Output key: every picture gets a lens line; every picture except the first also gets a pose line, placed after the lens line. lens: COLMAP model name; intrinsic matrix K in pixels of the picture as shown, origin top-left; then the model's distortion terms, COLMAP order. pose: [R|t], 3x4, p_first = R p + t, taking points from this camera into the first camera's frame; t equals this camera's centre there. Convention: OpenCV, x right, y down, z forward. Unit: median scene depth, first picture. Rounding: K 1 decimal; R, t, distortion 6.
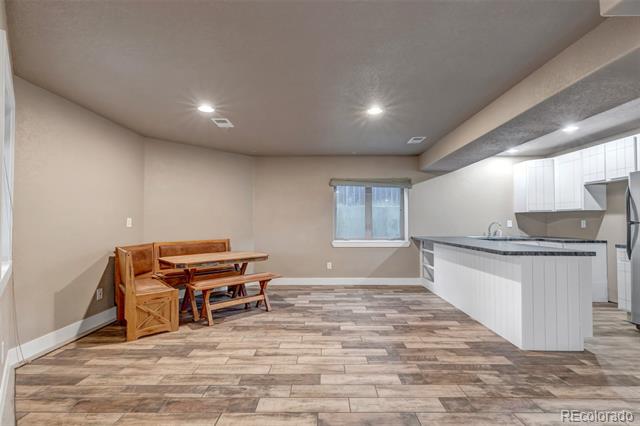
lens RADIAL K [[296.0, 0, 319.9], [0, 296.0, 216.4], [0, 0, 1]] dist [0.004887, 0.001921]
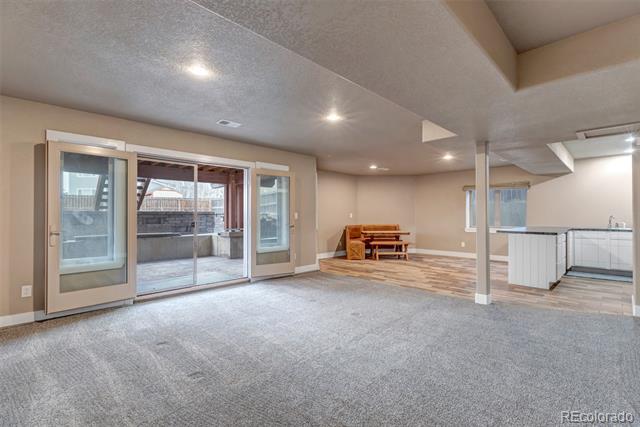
lens RADIAL K [[296.0, 0, 320.3], [0, 296.0, 213.9], [0, 0, 1]] dist [0.004887, 0.001921]
pose [[0.716345, -0.004005, -0.697735, 0.864297], [0.013925, 0.999866, 0.008557, -0.017016], [0.697607, -0.015846, 0.716305, -0.892507]]
